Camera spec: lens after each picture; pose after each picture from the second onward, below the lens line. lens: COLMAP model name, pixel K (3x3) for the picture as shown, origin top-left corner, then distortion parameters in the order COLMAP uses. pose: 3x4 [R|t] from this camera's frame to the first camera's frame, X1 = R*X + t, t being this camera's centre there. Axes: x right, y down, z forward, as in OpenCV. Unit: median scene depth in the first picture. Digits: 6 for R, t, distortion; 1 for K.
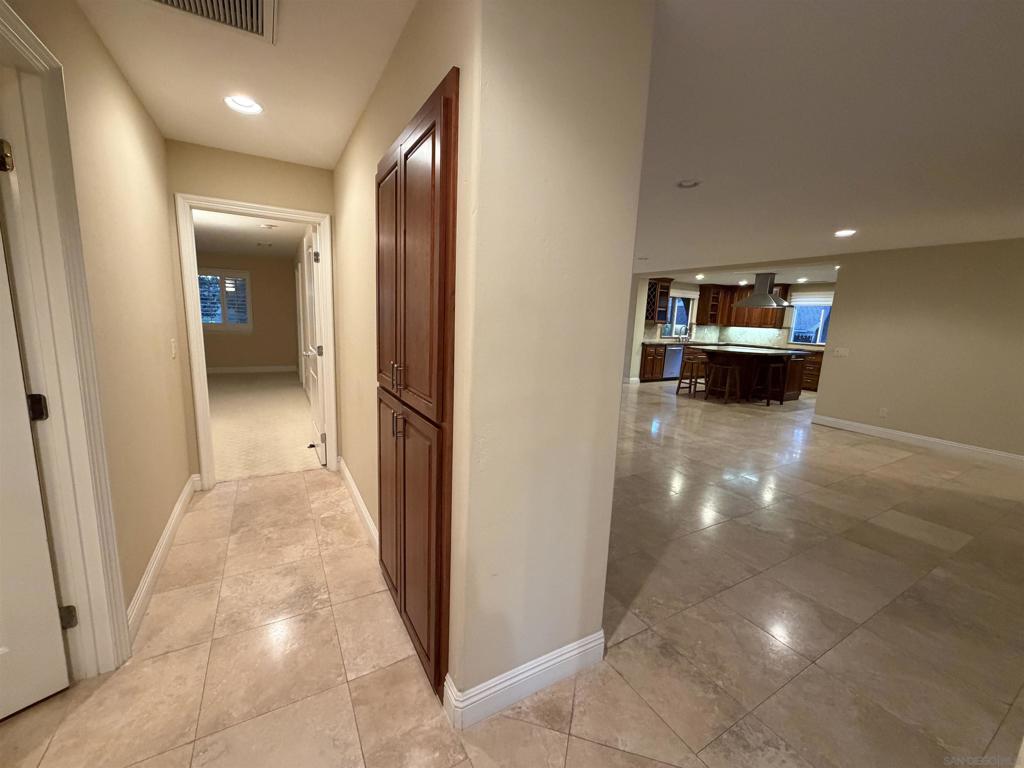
lens RADIAL K [[410.2, 0, 511.4], [0, 410.2, 381.7], [0, 0, 1]] dist [0.001138, -0.000840]
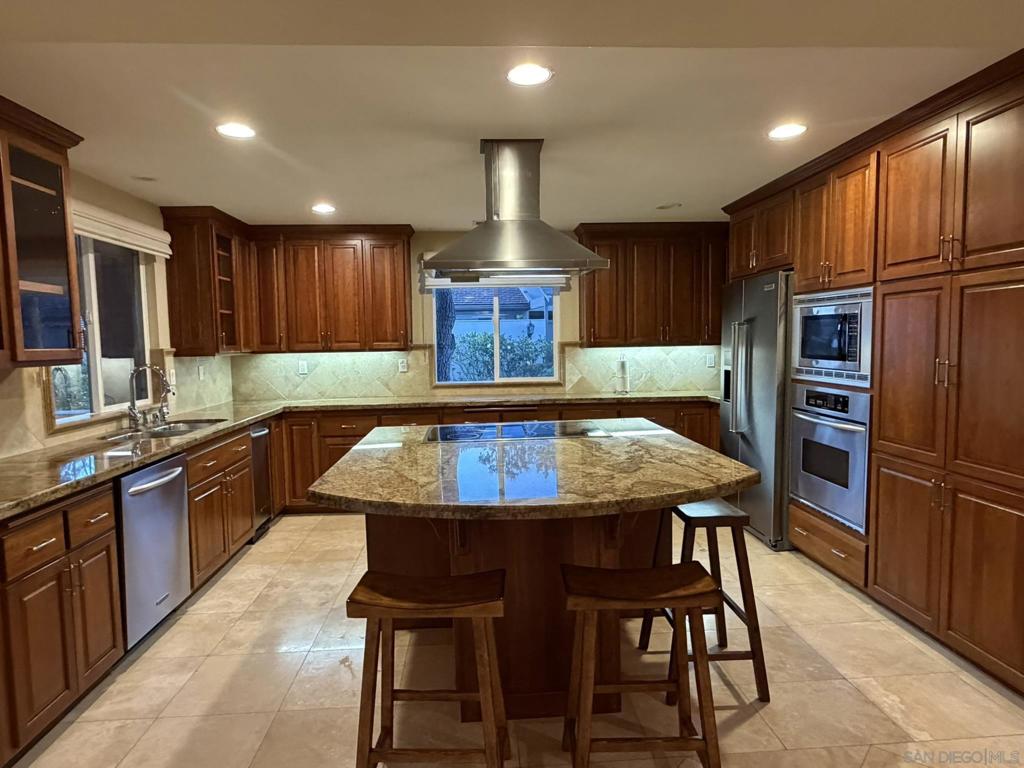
lens RADIAL K [[610.4, 0, 511.2], [0, 610.4, 383.1], [0, 0, 1]] dist [0.000953, -0.000152]
pose [[0.441644, -0.112924, 0.890055, 0.193552], [0.178494, 0.983275, 0.036183, -0.097617], [-0.879256, 0.142890, 0.454414, 0.637265]]
